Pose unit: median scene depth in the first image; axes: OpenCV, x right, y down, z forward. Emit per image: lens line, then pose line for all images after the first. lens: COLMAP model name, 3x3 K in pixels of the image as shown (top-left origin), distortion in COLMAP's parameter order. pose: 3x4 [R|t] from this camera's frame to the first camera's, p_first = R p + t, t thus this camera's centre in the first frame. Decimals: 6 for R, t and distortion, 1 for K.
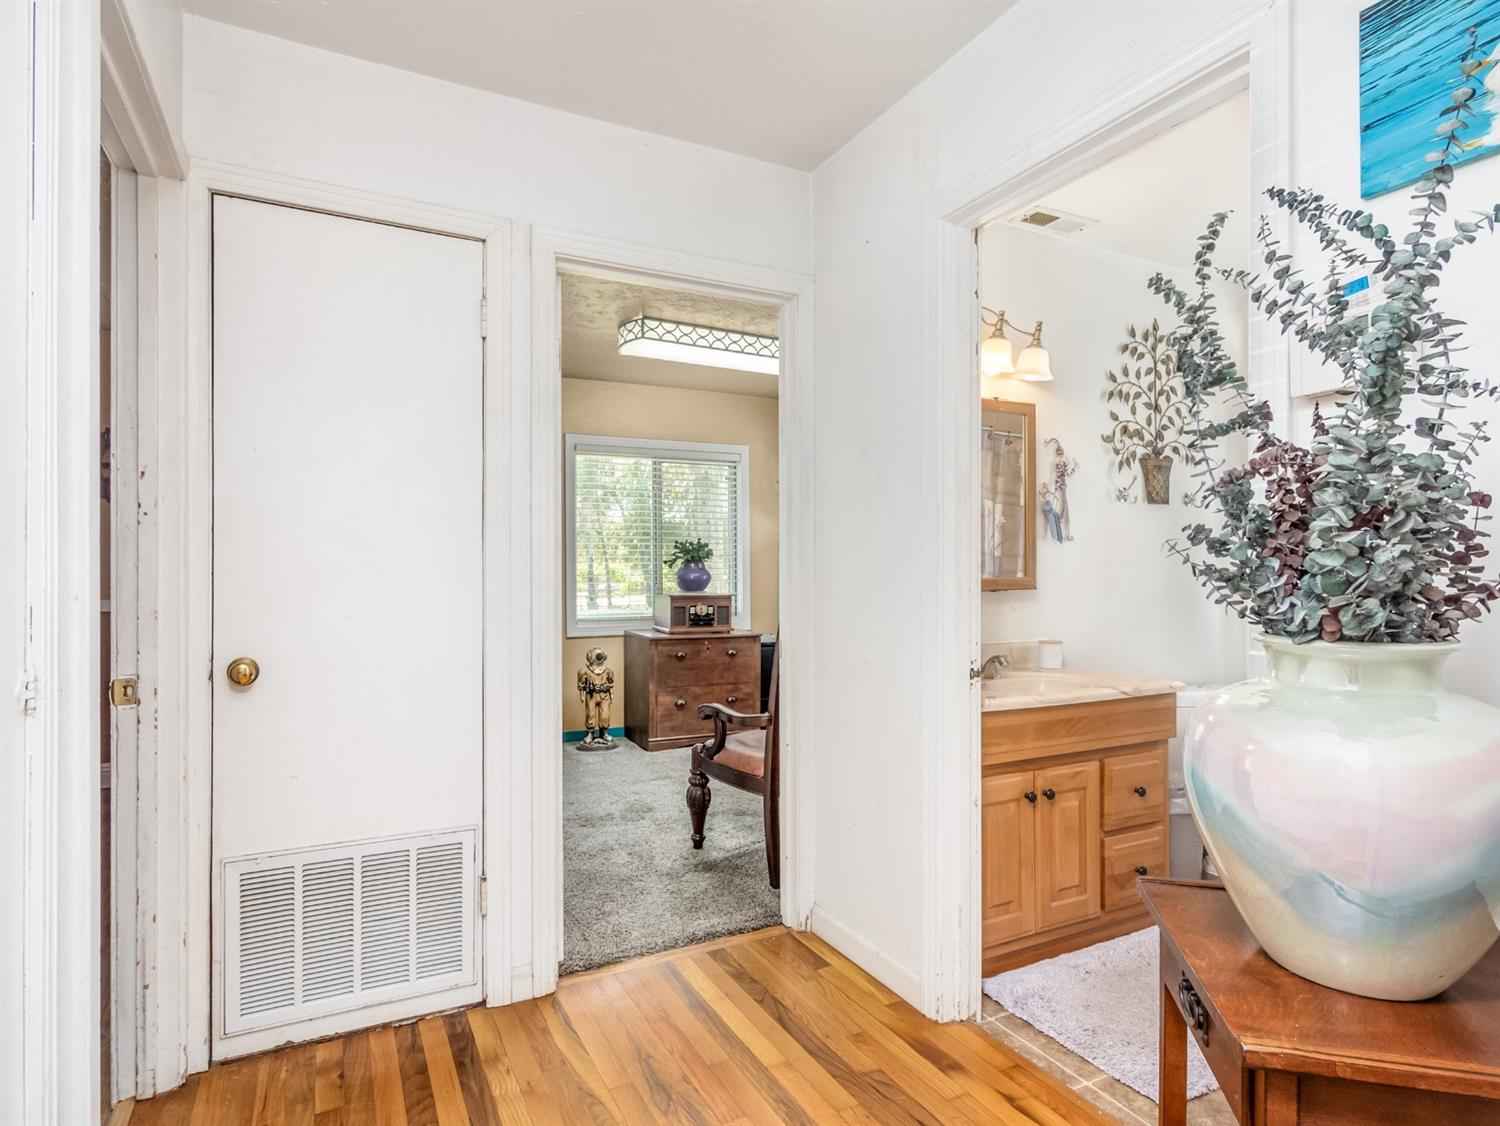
lens RADIAL K [[816.0, 0, 755.2], [0, 816.0, 565.3], [0, 0, 1]] dist [-0.002440, 0.000672]
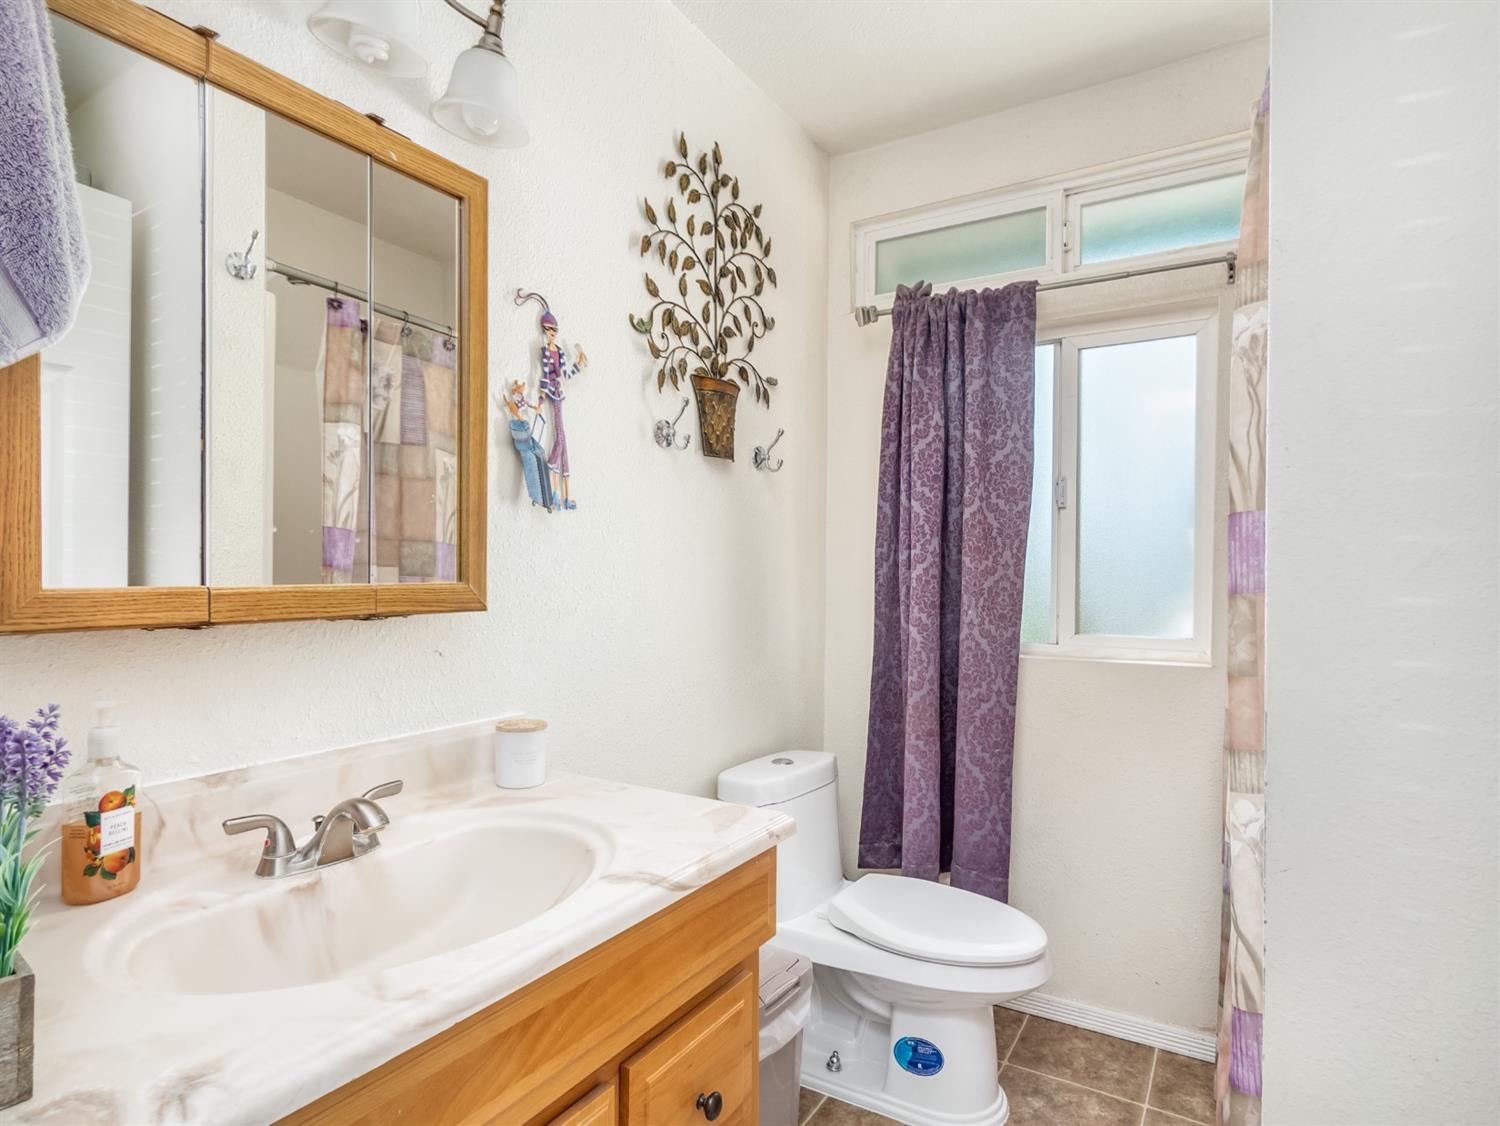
lens RADIAL K [[816.0, 0, 756.4], [0, 816.0, 569.1], [0, 0, 1]] dist [-0.002440, 0.000672]
pose [[0.851014, 0.006569, 0.525101, 0.214581], [-0.007240, 0.999973, -0.000776, 0.005950], [-0.525093, -0.003141, 0.851039, 0.498426]]
